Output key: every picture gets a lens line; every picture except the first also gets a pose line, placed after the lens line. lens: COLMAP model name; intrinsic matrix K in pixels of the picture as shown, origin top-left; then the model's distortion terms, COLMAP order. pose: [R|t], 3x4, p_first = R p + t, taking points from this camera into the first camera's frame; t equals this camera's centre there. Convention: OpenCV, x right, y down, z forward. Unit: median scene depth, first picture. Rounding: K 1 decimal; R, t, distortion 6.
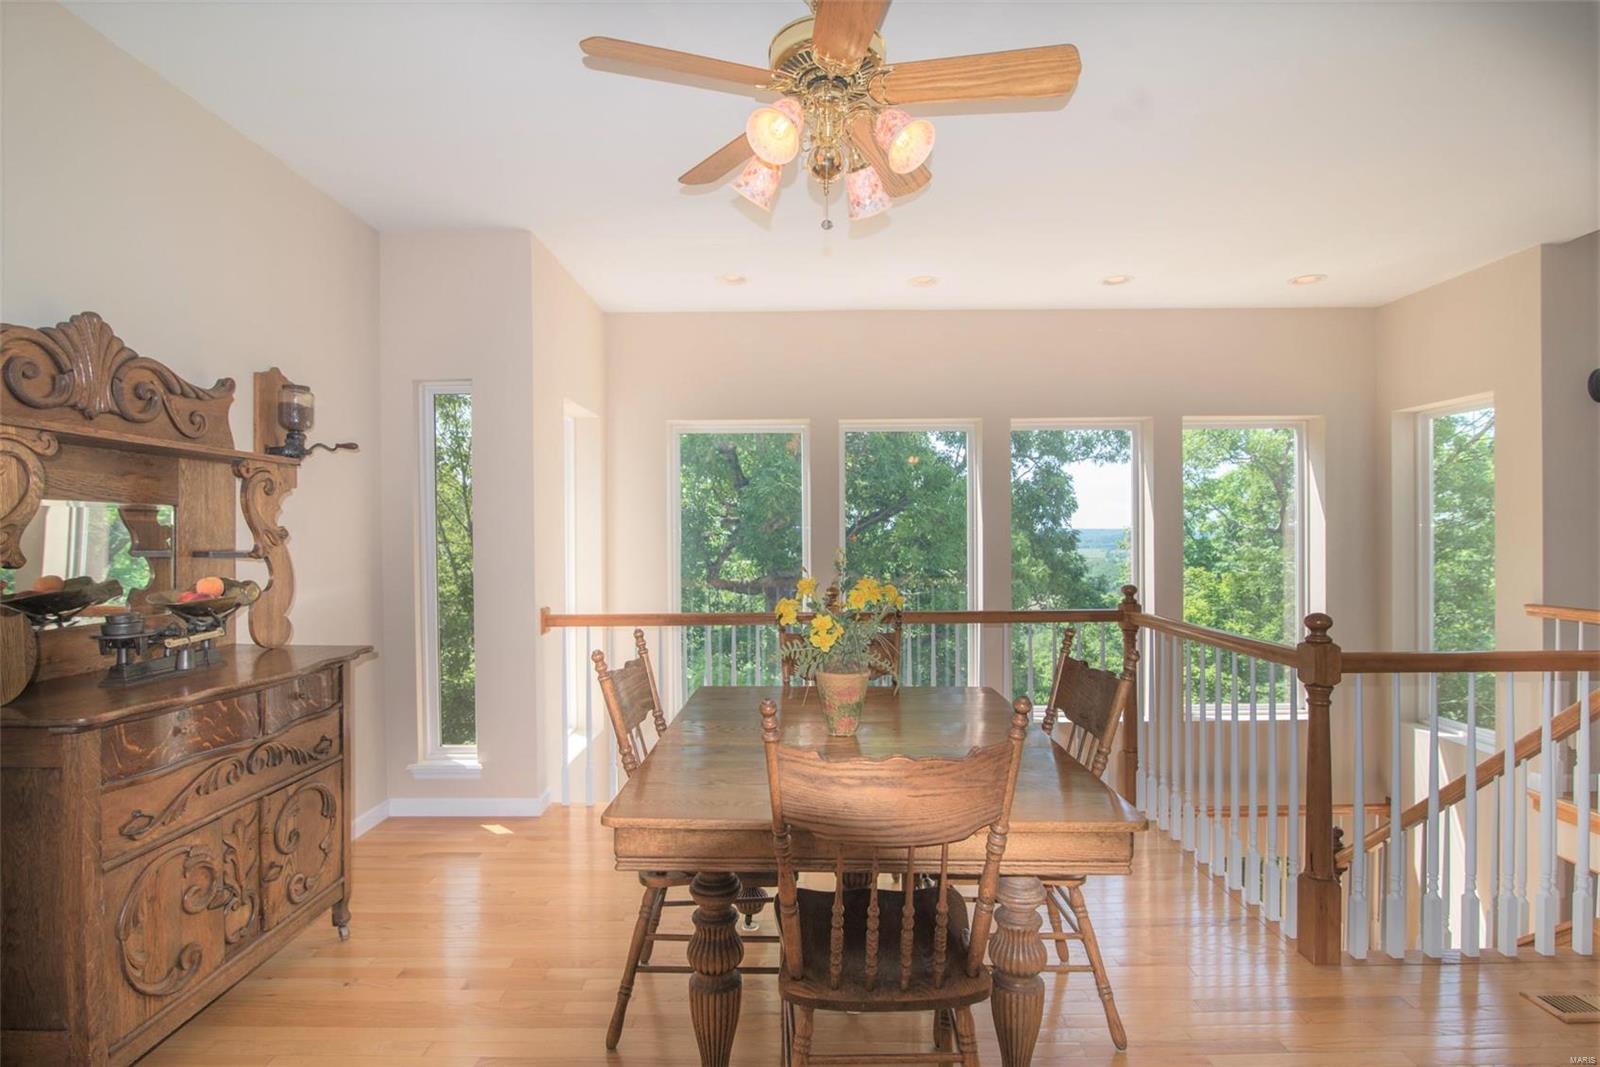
lens RADIAL K [[787.7, 0, 801.3], [0, 787.7, 539.0], [0, 0, 1]] dist [-0.003993, -0.000703]
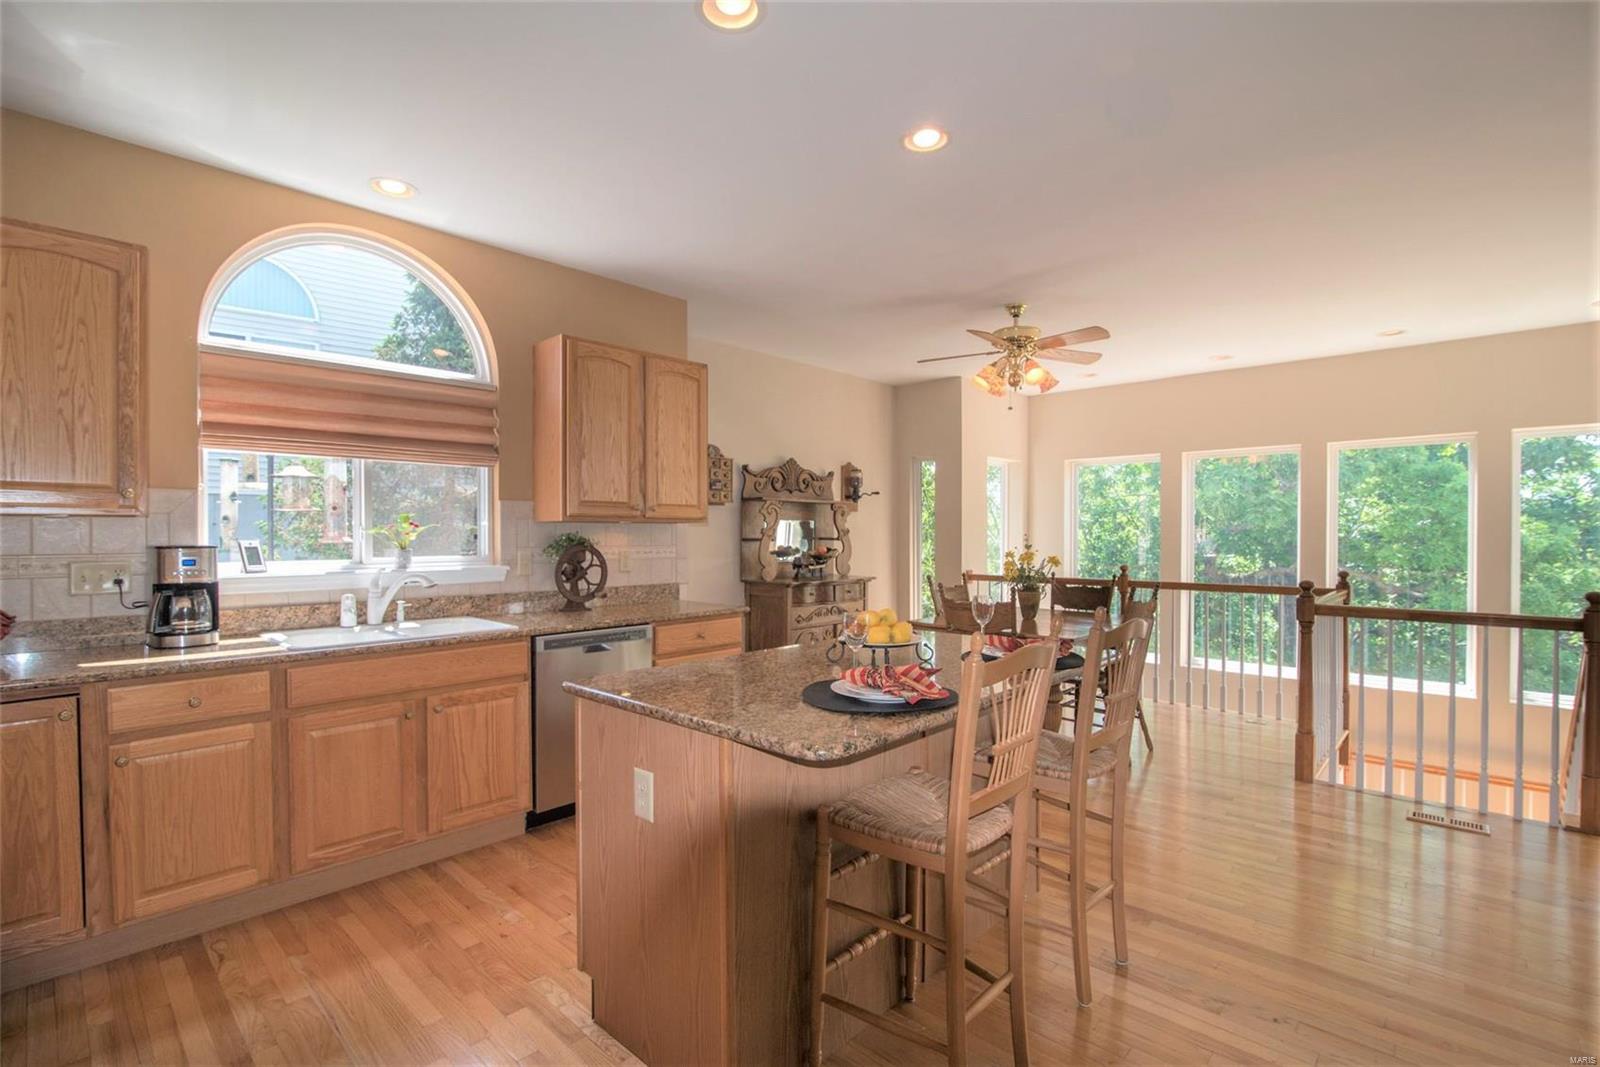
lens RADIAL K [[746.5, 0, 805.6], [0, 746.5, 537.4], [0, 0, 1]] dist [-0.001495, 0.000031]
pose [[0.749286, 0.008893, -0.662187, 0.773404], [-0.006868, 0.999960, 0.005657, 0.000789], [0.662211, 0.000309, 0.749318, -0.832358]]
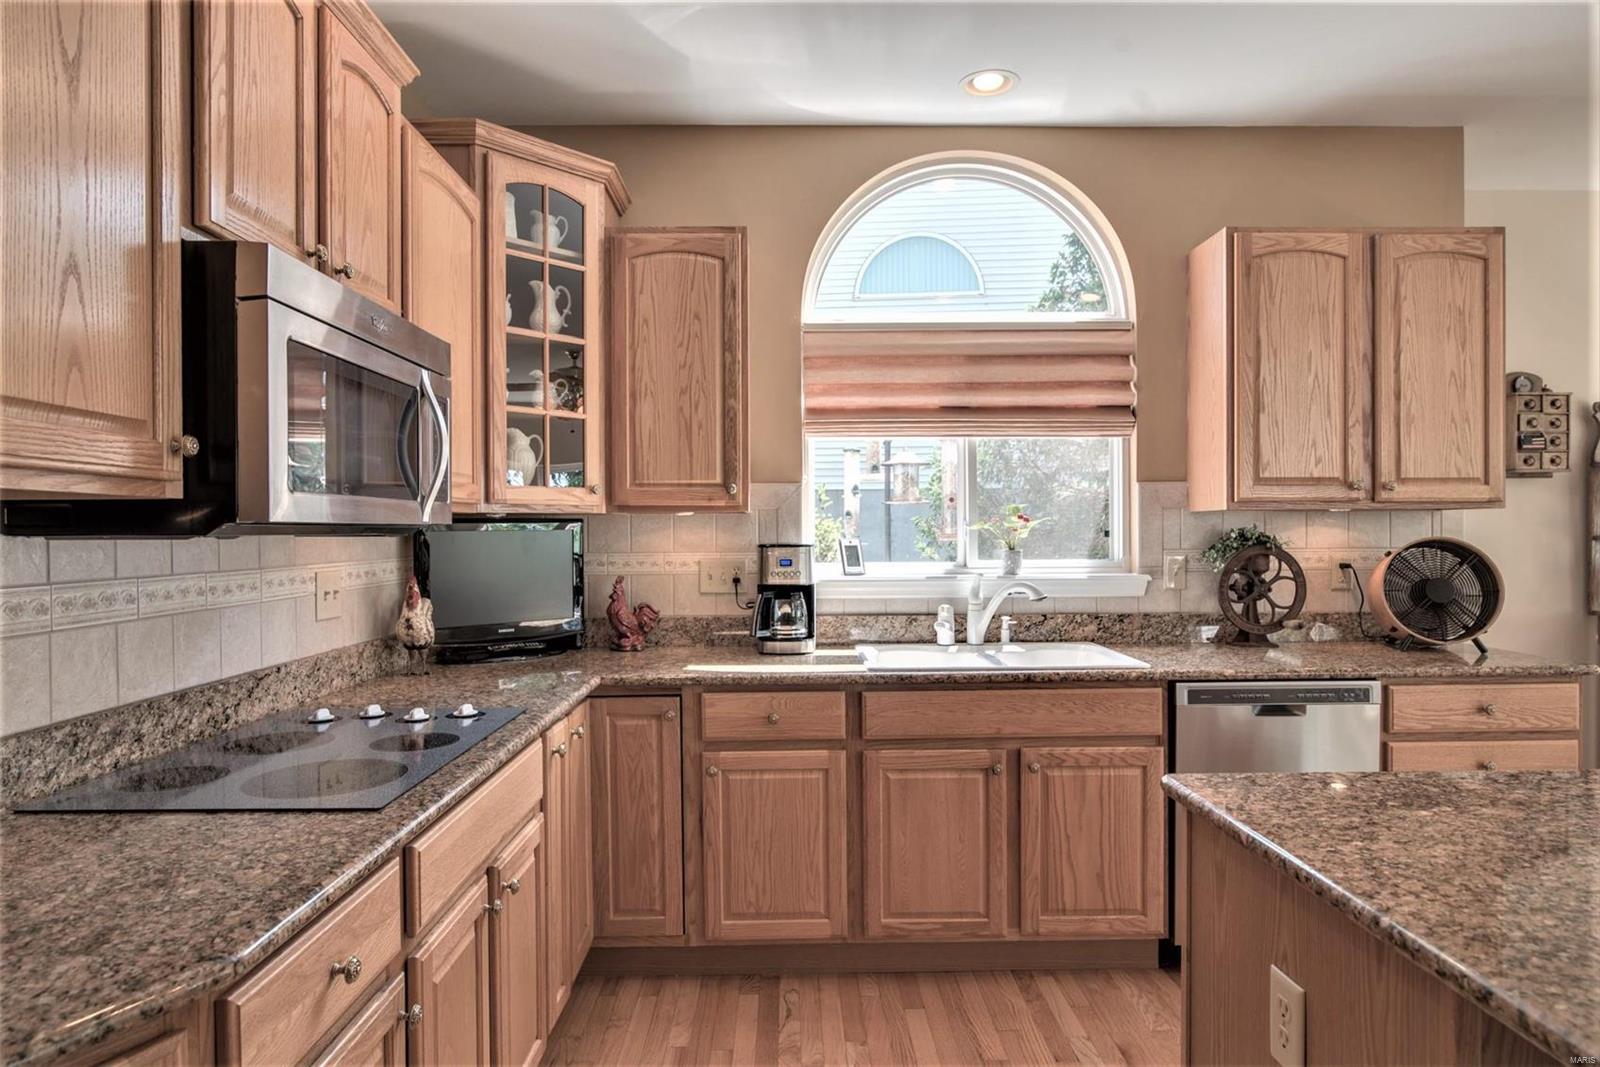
lens RADIAL K [[932.2, 0, 797.6], [0, 932.2, 539.6], [0, 0, 1]] dist [-0.005871, -0.000200]
pose [[0.037975, 0.014884, -0.999168, 0.649178], [0.000604, 0.999889, 0.014917, 0.000606], [0.999279, -0.001170, 0.037961, -0.673818]]
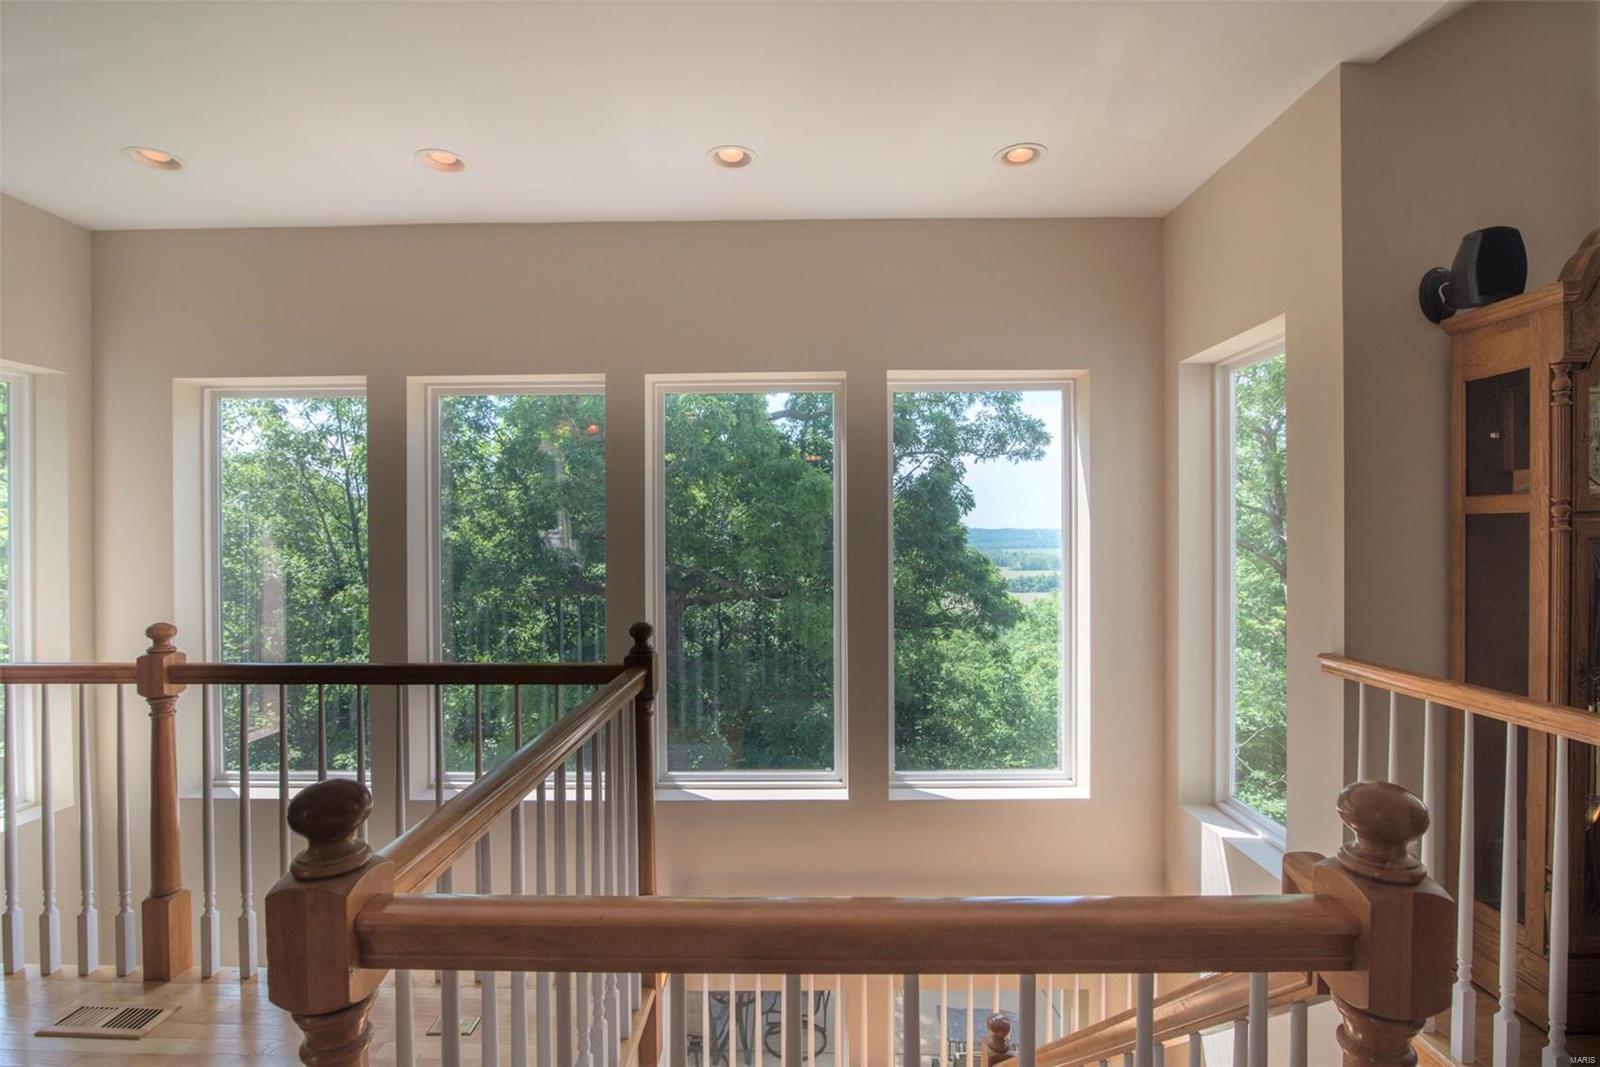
lens RADIAL K [[746.5, 0, 805.6], [0, 746.5, 537.4], [0, 0, 1]] dist [-0.001495, 0.000031]
pose [[0.999976, 0.001508, 0.006799, 0.723338], [-0.001504, 0.999999, -0.000572, -0.010668], [-0.006800, 0.000562, 0.999977, 0.584821]]
